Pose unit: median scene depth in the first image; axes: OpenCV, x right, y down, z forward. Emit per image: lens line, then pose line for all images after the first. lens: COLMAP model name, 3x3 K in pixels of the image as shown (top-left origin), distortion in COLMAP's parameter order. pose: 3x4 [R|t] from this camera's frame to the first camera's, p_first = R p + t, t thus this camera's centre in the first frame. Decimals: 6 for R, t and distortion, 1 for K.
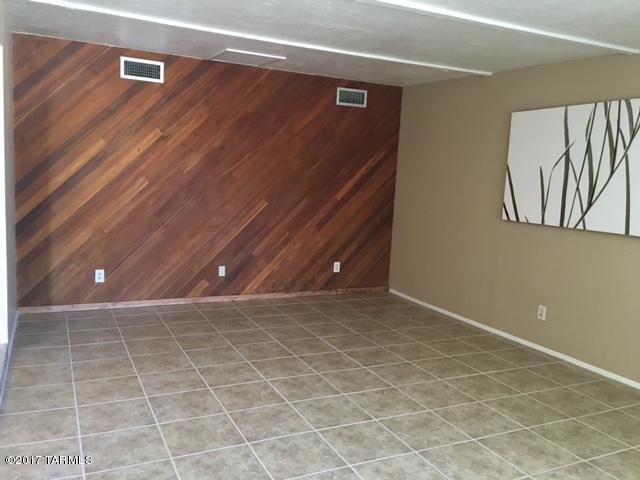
lens RADIAL K [[538.5, 0, 320.0], [0, 538.5, 240.0], [0, 0, 1]] dist [0.085361, -0.137677]
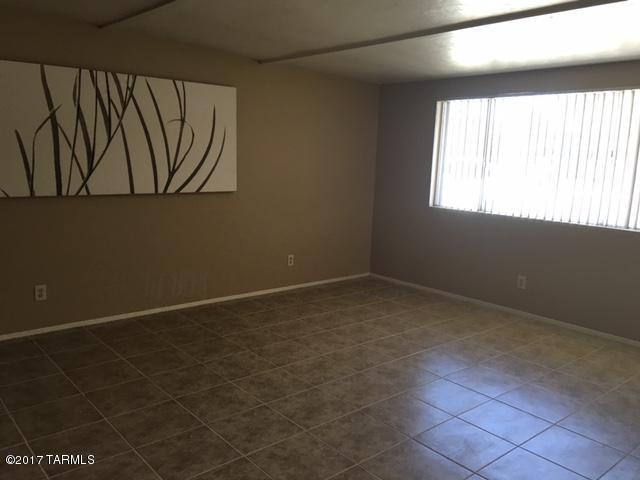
lens RADIAL K [[538.5, 0, 320.0], [0, 538.5, 240.0], [0, 0, 1]] dist [0.085361, -0.137677]
pose [[-0.251889, -0.206188, 0.945536, -0.625253], [0.072785, 0.970236, 0.230964, -0.145000], [-0.965015, 0.126998, -0.229384, 0.844204]]
